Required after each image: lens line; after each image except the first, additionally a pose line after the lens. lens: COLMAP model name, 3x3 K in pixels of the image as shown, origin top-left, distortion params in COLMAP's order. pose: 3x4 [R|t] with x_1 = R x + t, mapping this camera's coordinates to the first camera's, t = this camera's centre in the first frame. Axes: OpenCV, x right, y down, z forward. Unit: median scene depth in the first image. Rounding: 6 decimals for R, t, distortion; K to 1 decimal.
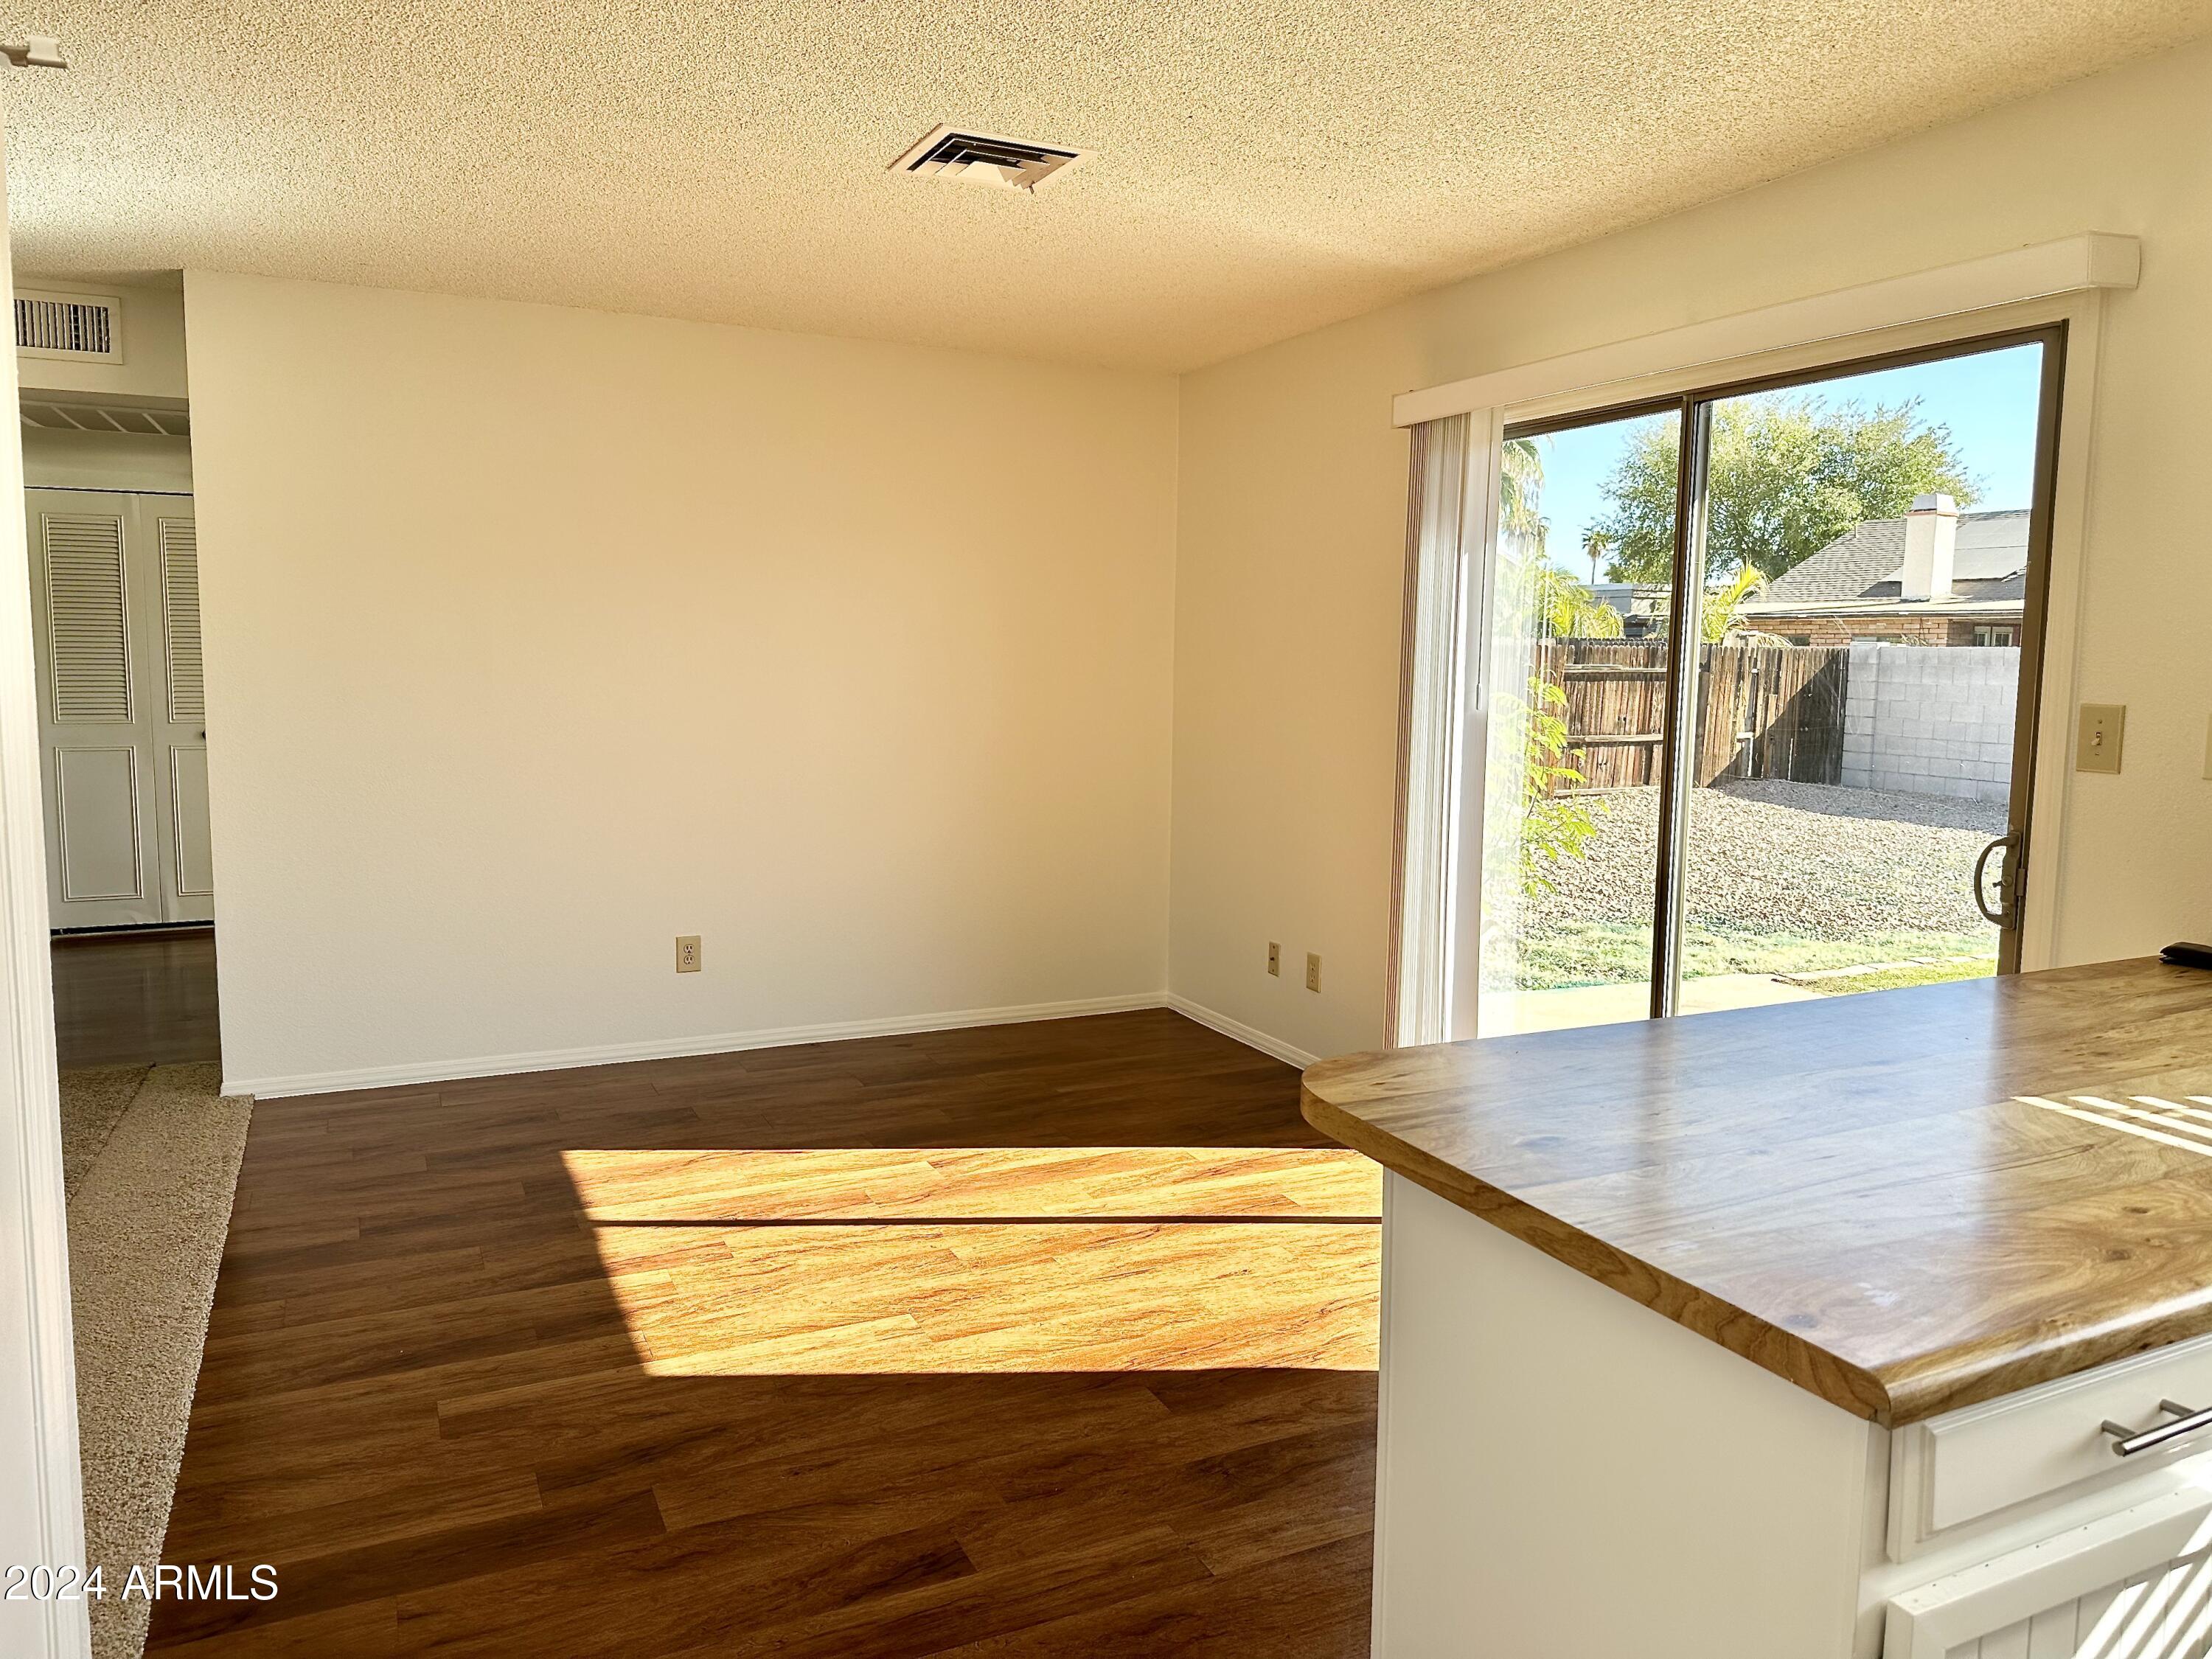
lens RADIAL K [[1540.6, 0, 1114.6], [0, 1540.6, 826.6], [0, 0, 1]] dist [-0.003613, -0.001231]
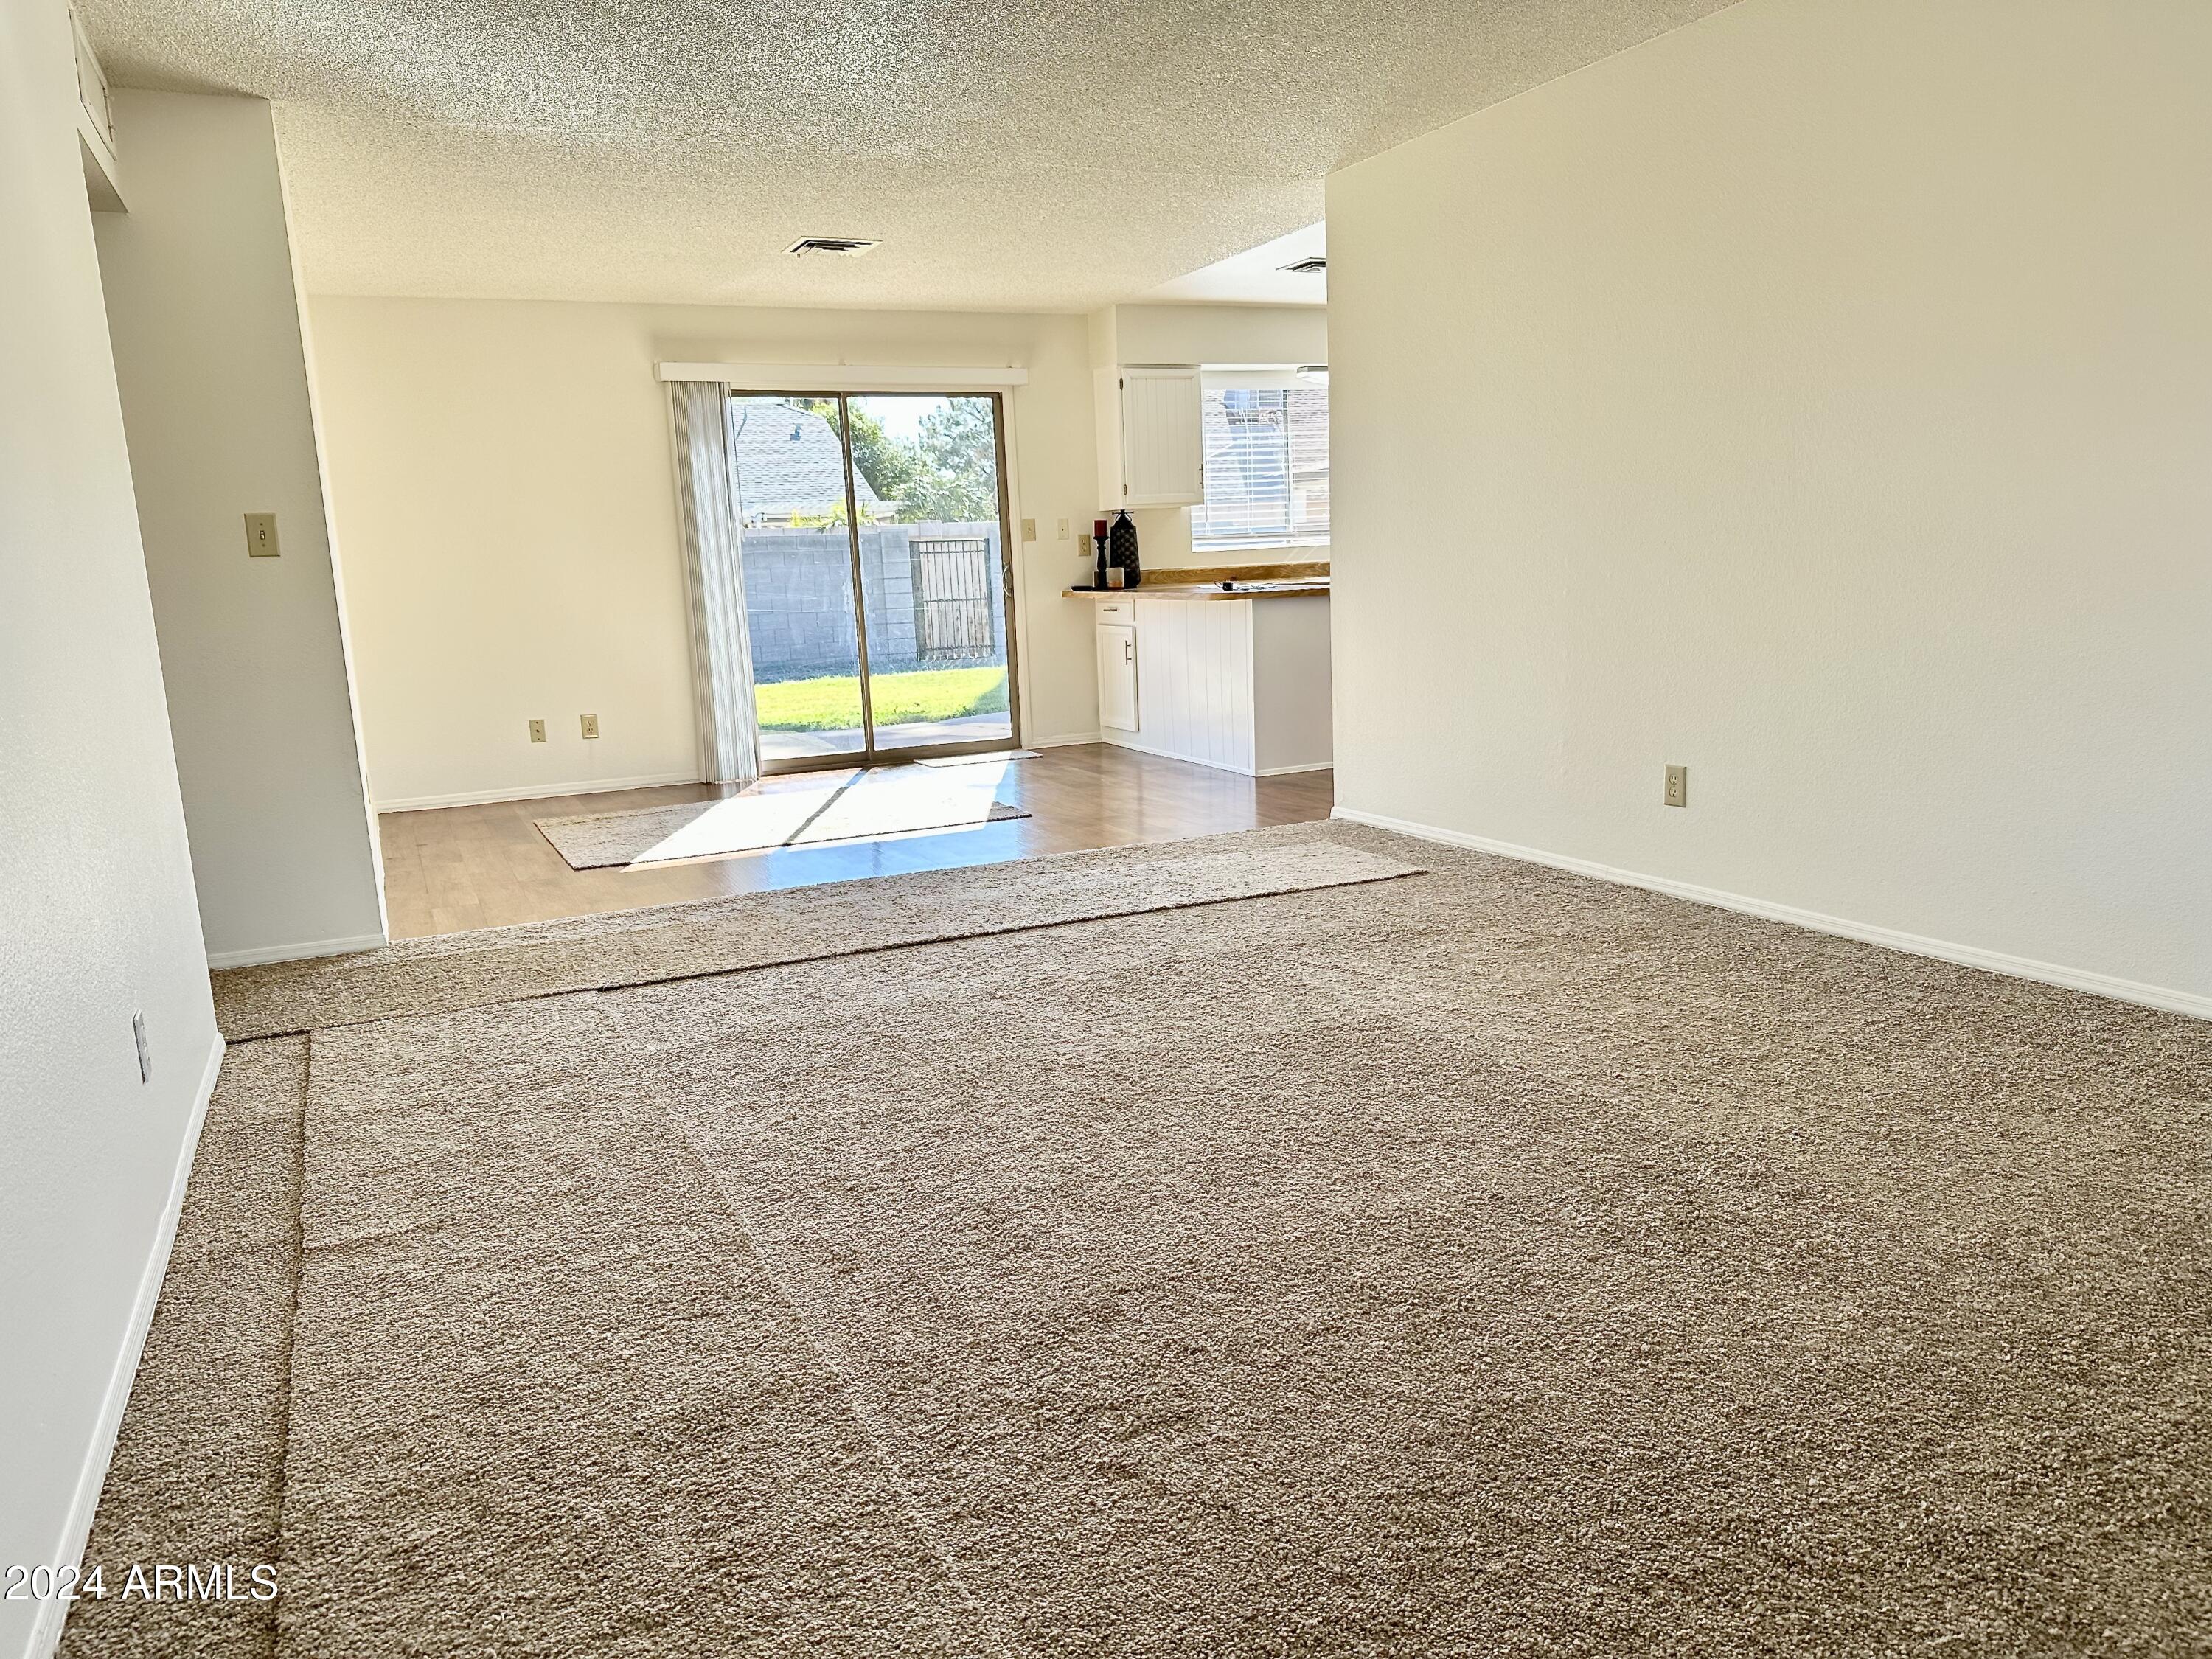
lens RADIAL K [[1540.6, 0, 1114.6], [0, 1540.6, 826.6], [0, 0, 1]] dist [-0.003613, -0.001231]
pose [[0.020227, -0.190346, 0.981509, -2.179246], [0.153512, 0.970660, 0.185078, -0.020457], [-0.987940, 0.146930, 0.048854, 0.643647]]
